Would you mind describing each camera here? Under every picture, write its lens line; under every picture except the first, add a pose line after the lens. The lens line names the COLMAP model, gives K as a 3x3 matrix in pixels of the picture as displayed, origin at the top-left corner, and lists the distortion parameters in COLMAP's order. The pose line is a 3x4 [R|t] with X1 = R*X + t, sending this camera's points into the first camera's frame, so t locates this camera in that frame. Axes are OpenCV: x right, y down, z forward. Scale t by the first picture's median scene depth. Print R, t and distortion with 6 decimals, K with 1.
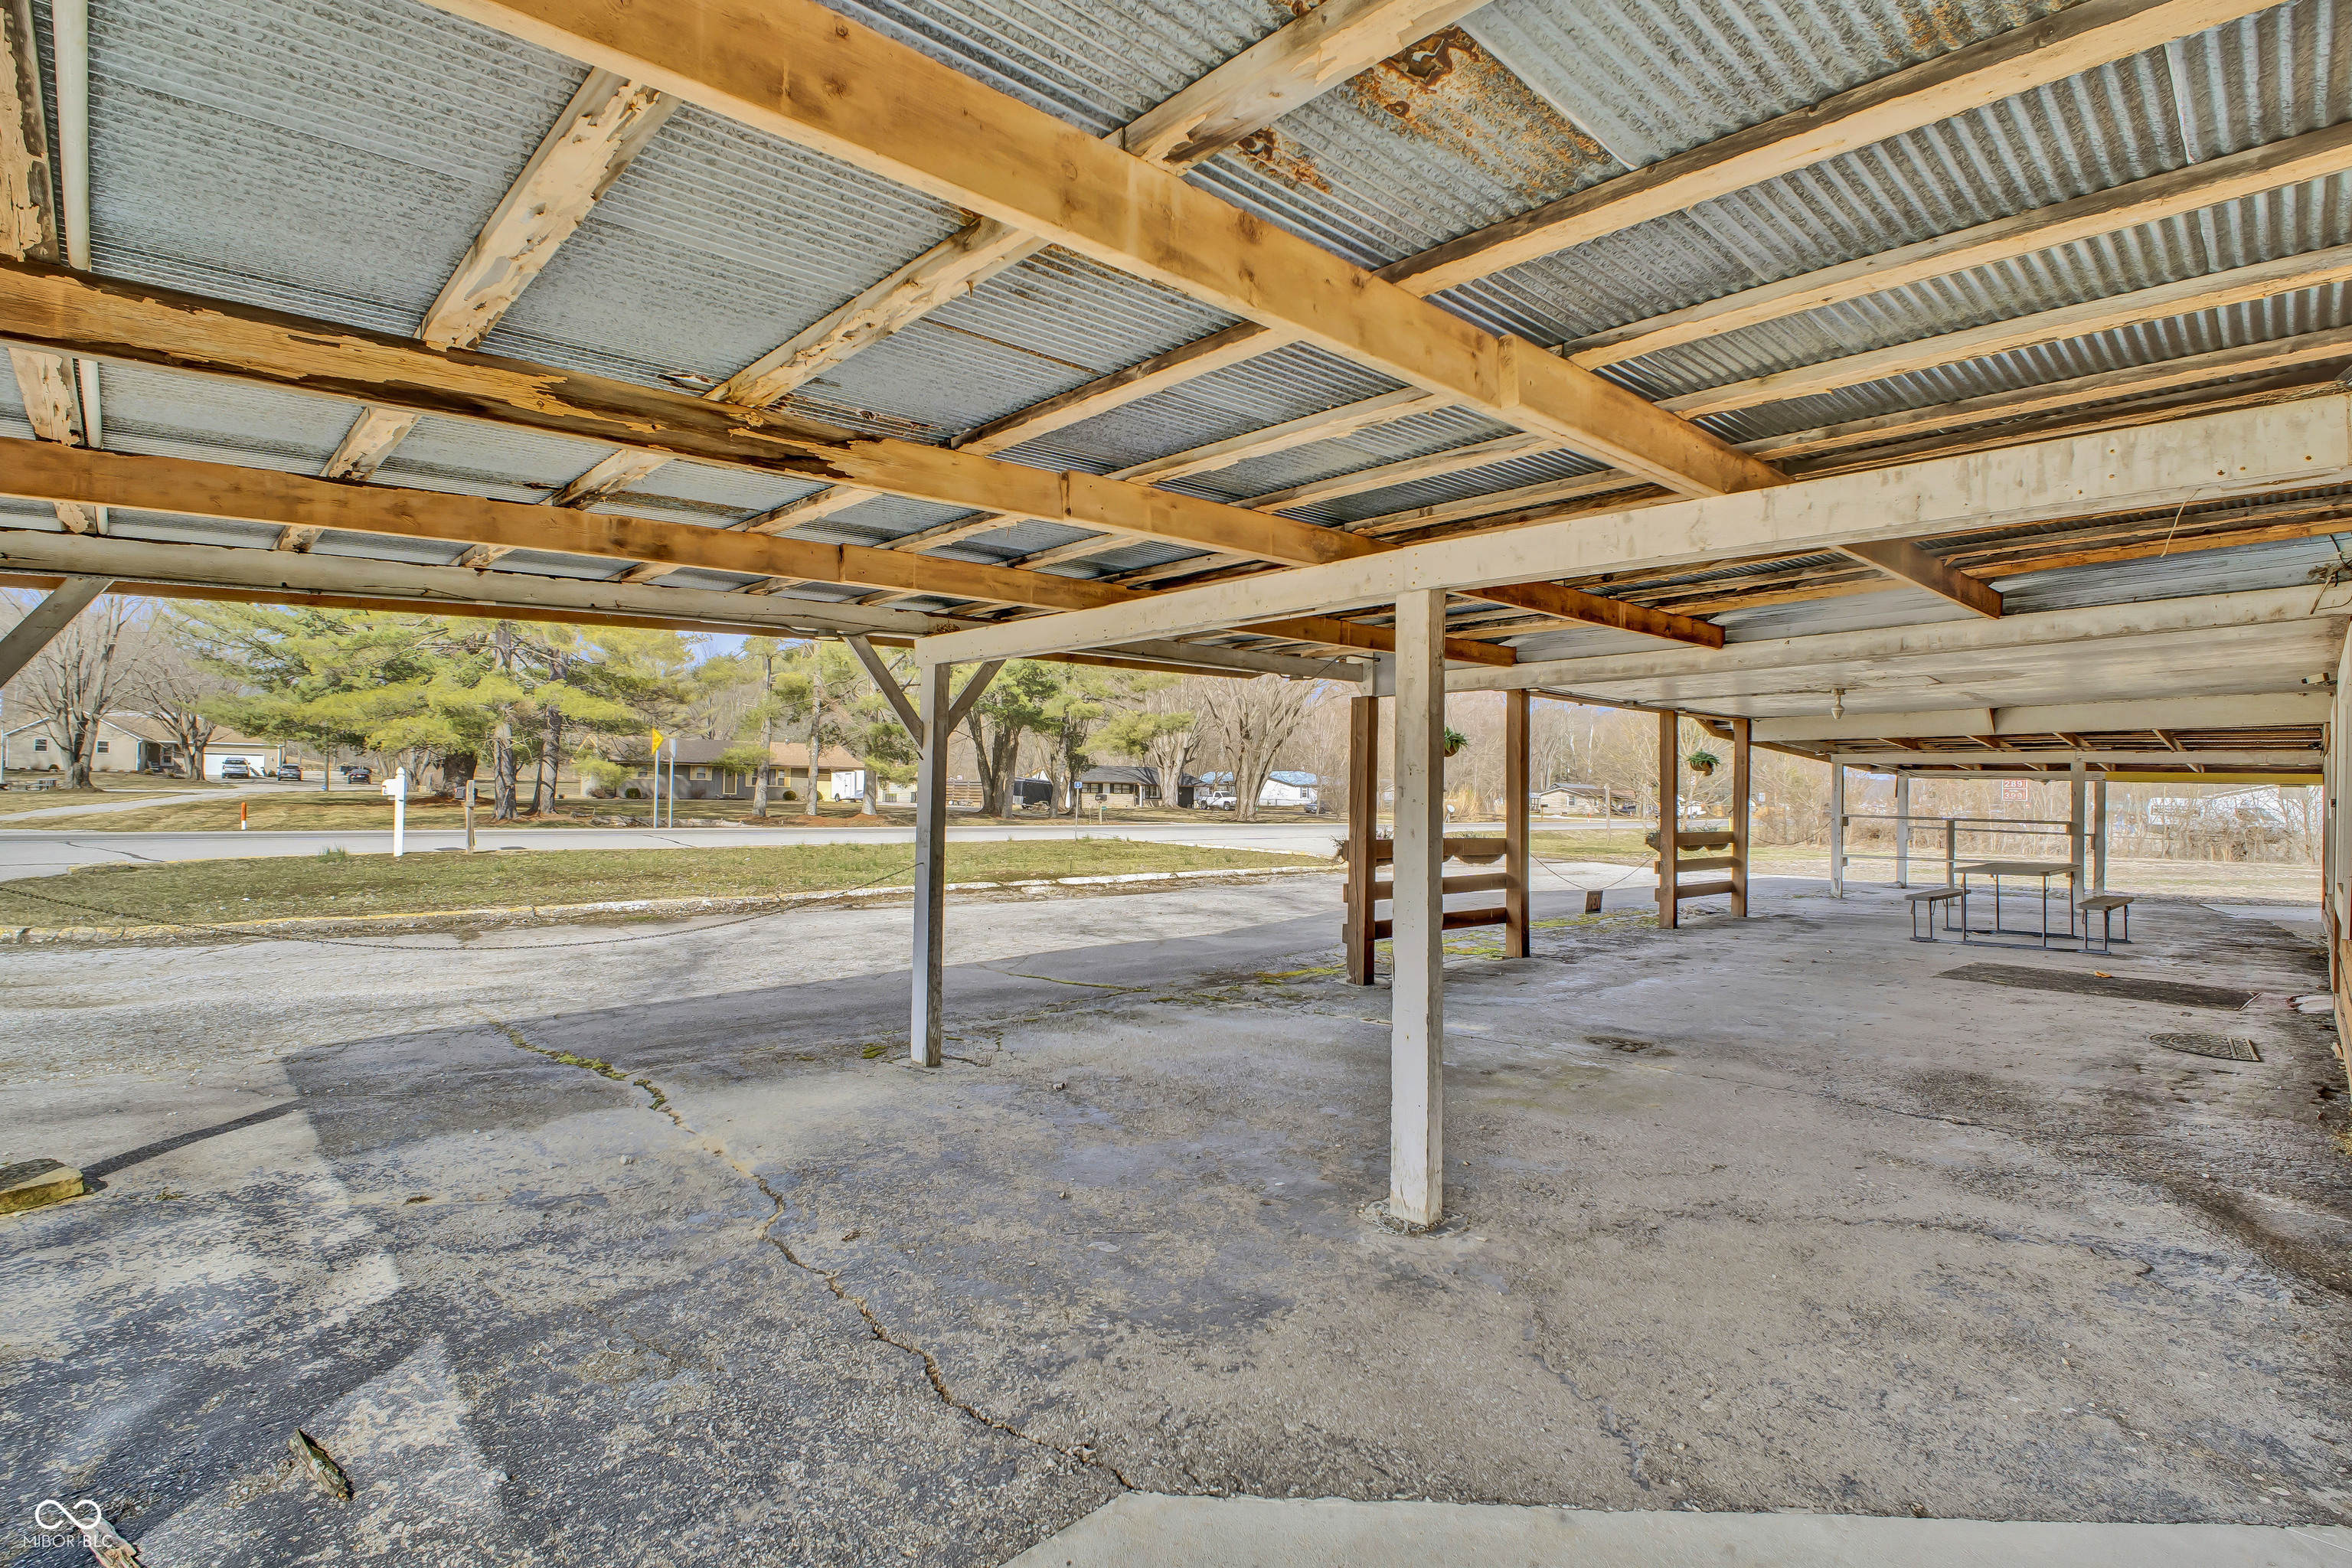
lens RADIAL K [[1121.0, 0, 1182.6], [0, 1121.0, 784.0], [0, 0, 1]] dist [-0.018426, -0.001721]
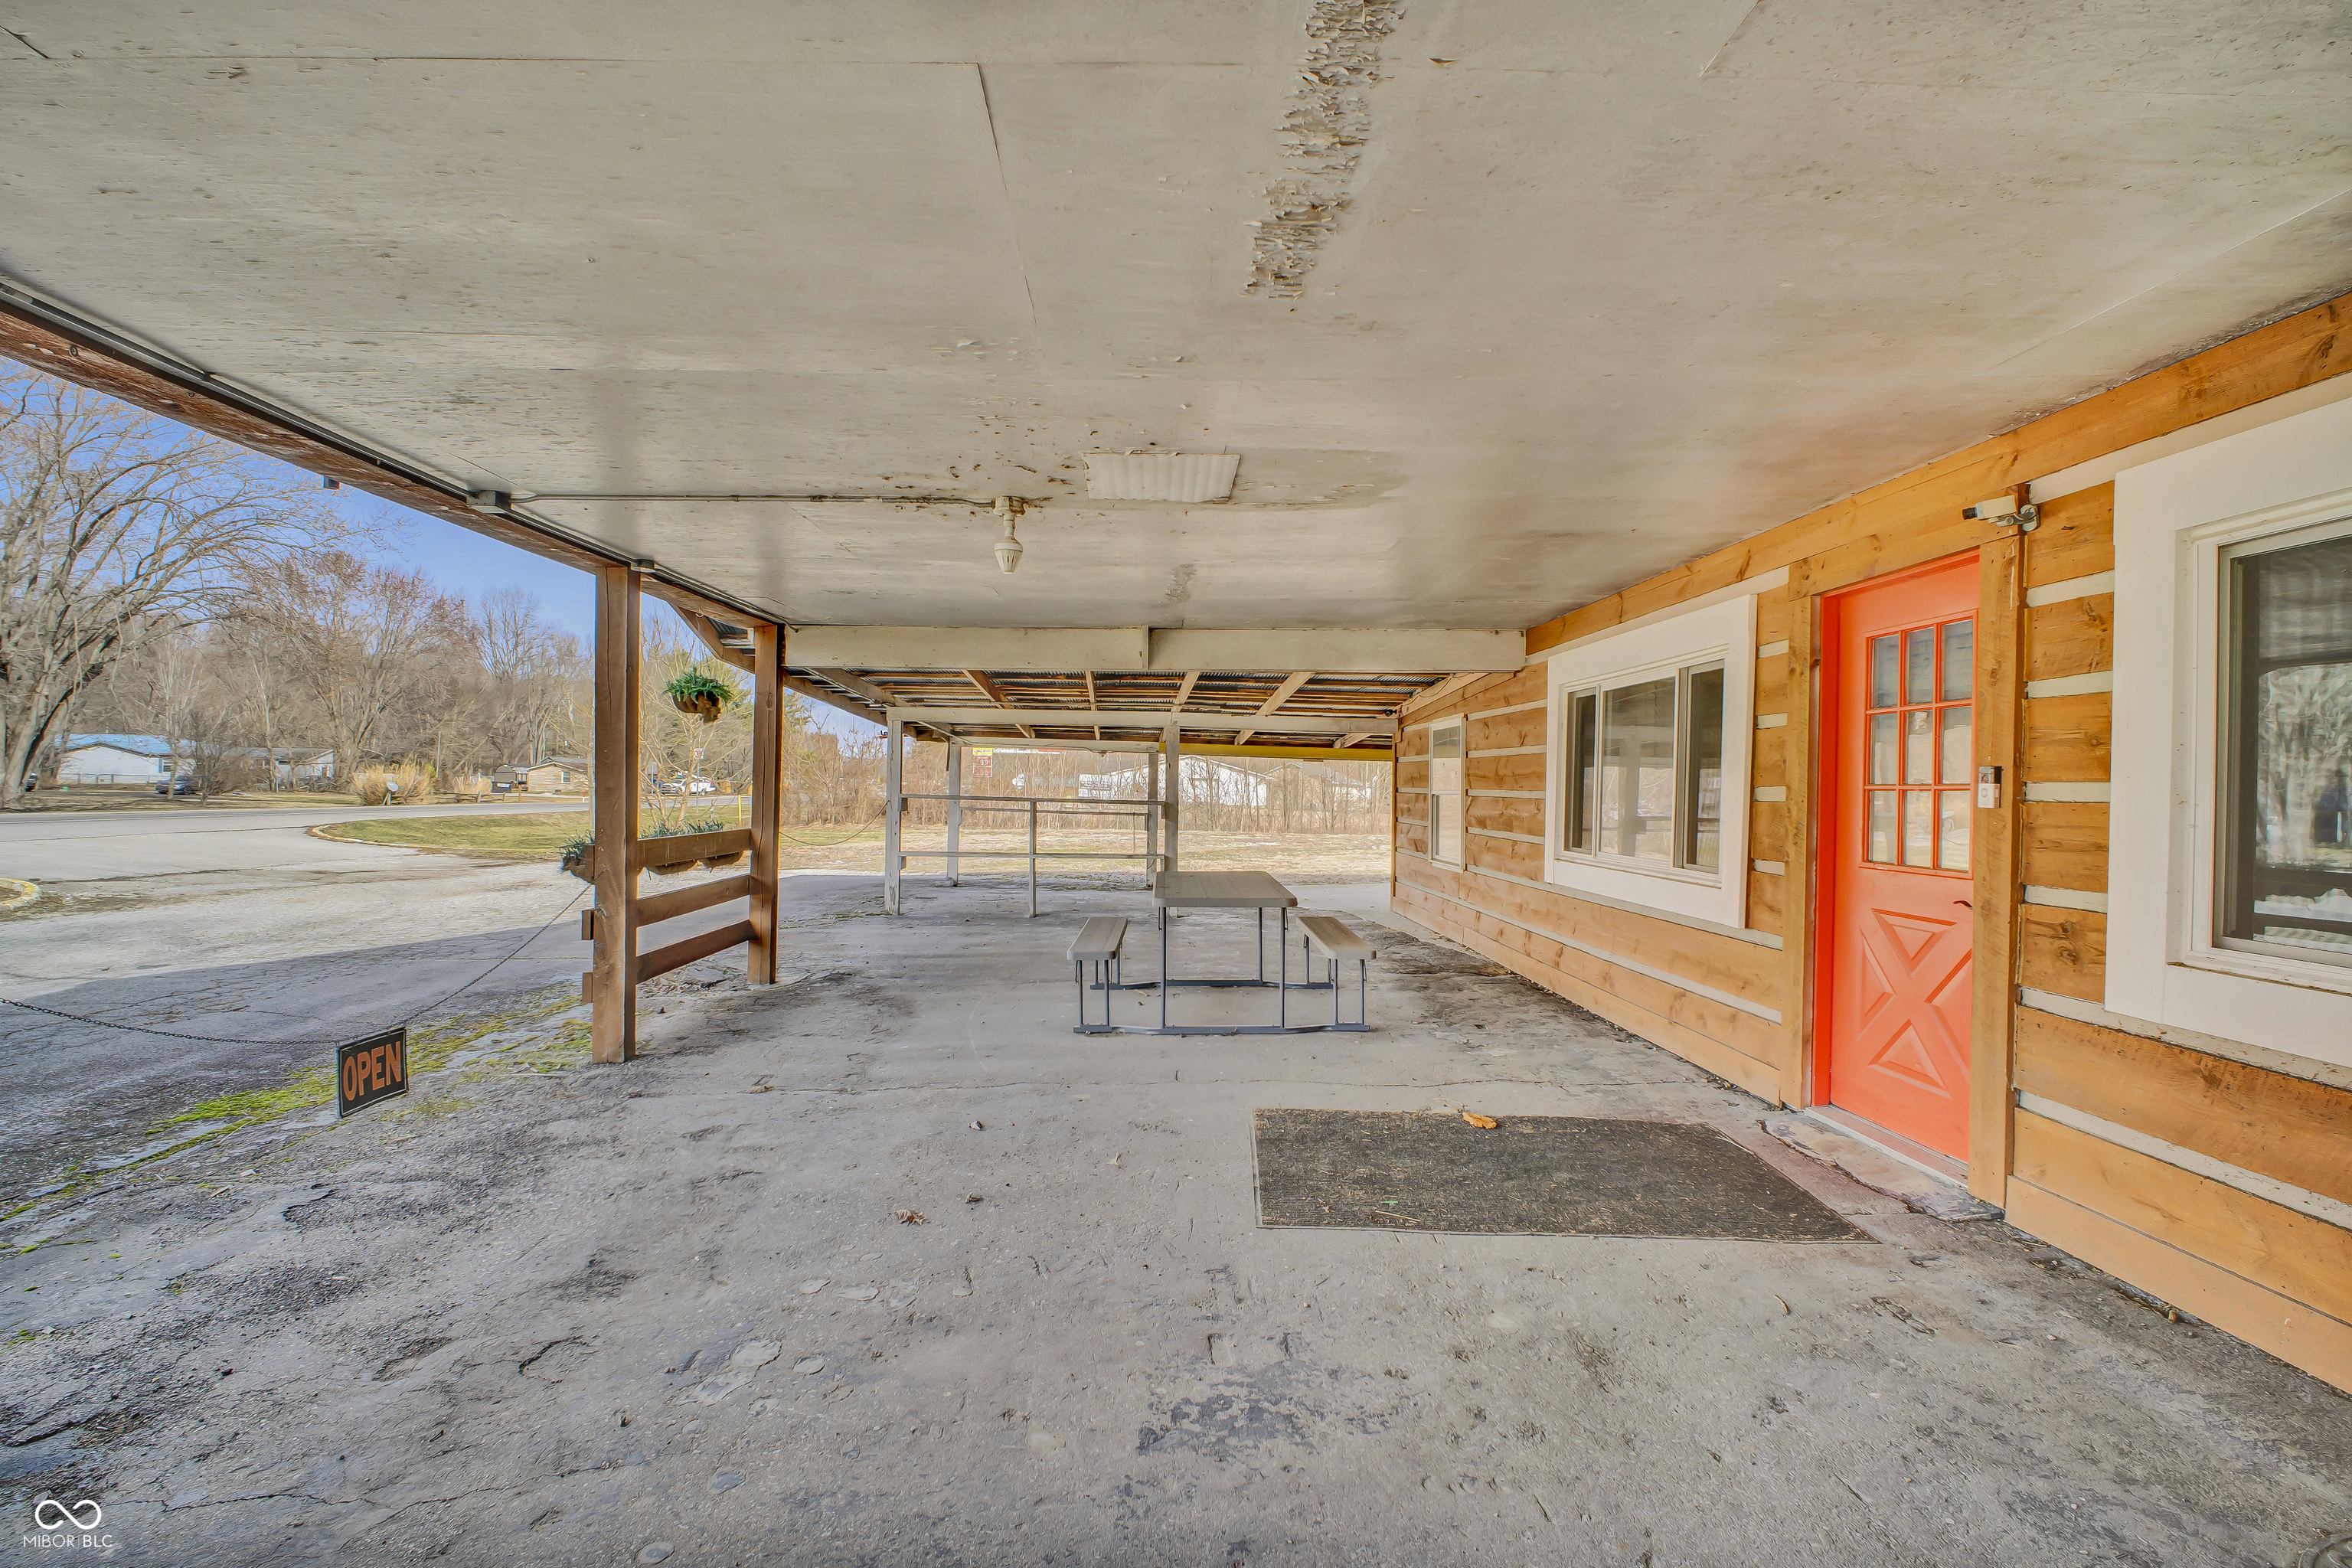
lens RADIAL K [[1121.0, 0, 1182.6], [0, 1121.0, 784.0], [0, 0, 1]] dist [-0.018426, -0.001721]
pose [[0.671925, -0.004324, 0.740606, 0.311855], [-0.011373, 0.999805, 0.016156, 0.012502], [-0.740532, -0.019278, 0.671745, 0.645175]]
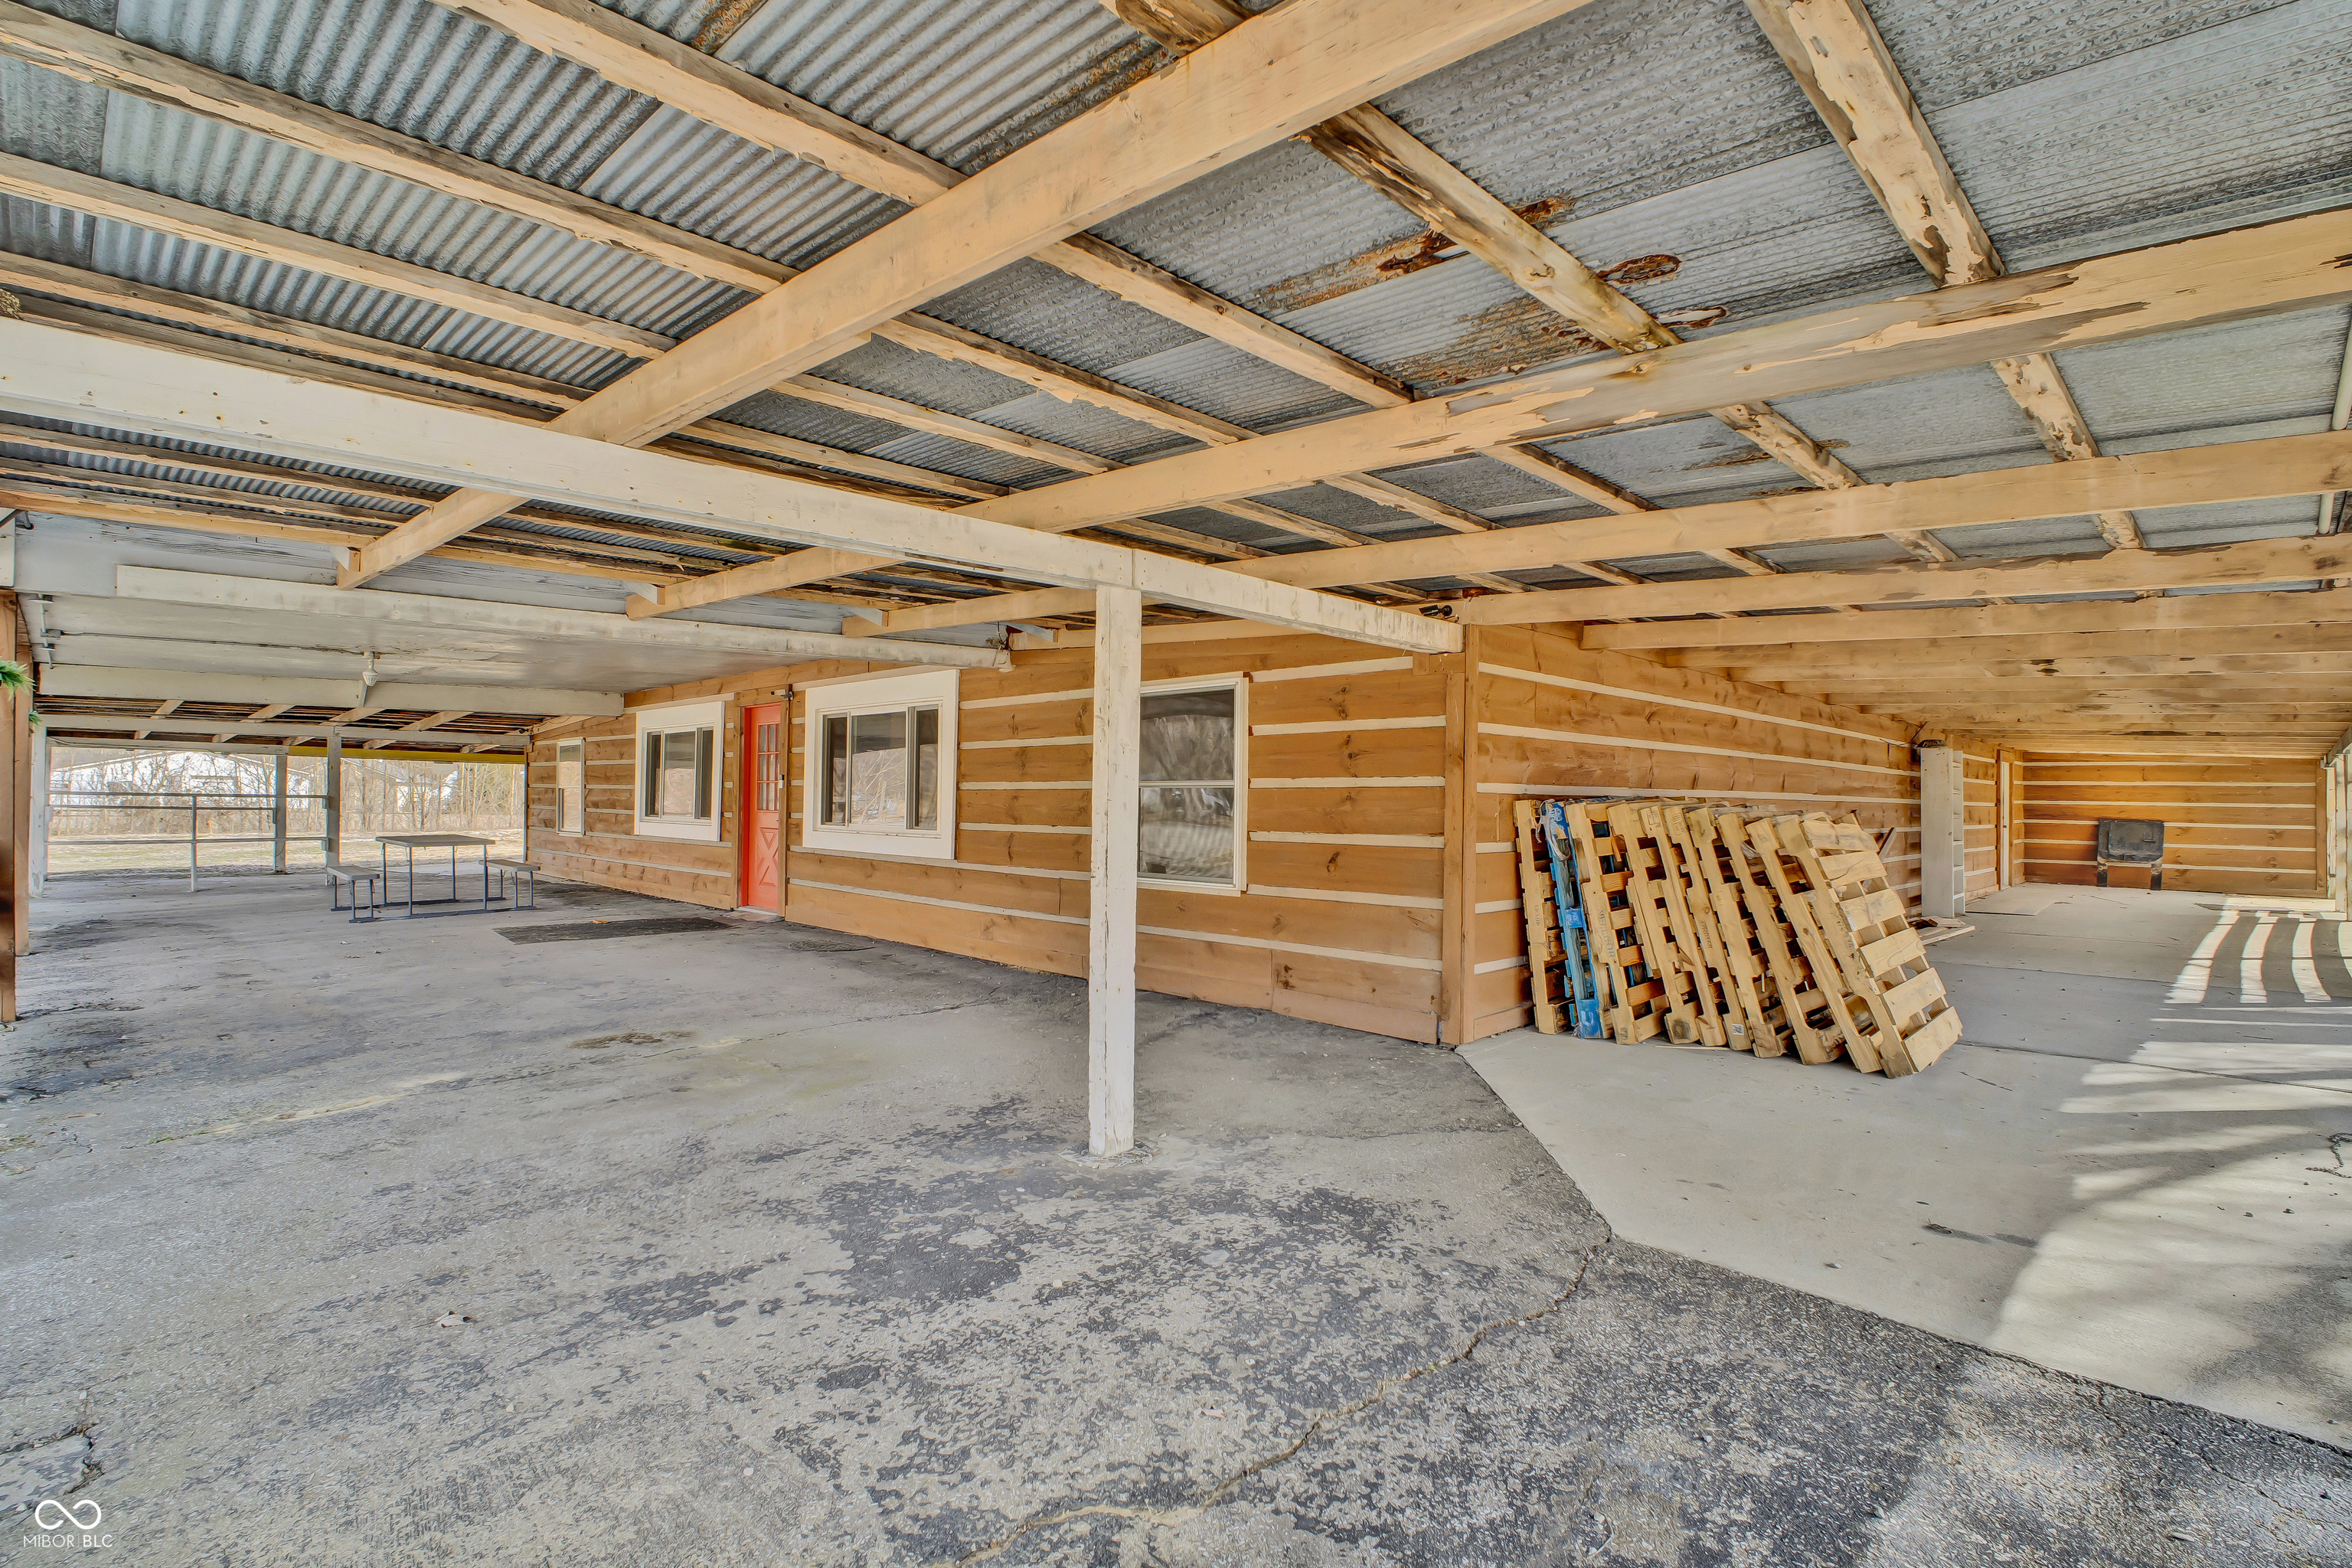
lens RADIAL K [[1121.0, 0, 1182.6], [0, 1121.0, 784.0], [0, 0, 1]] dist [-0.018426, -0.001721]
pose [[-0.018109, -0.006693, 0.999814, -0.318427], [-0.017642, 0.999824, 0.006373, 0.005169], [-0.999680, -0.017524, -0.018223, 0.337056]]
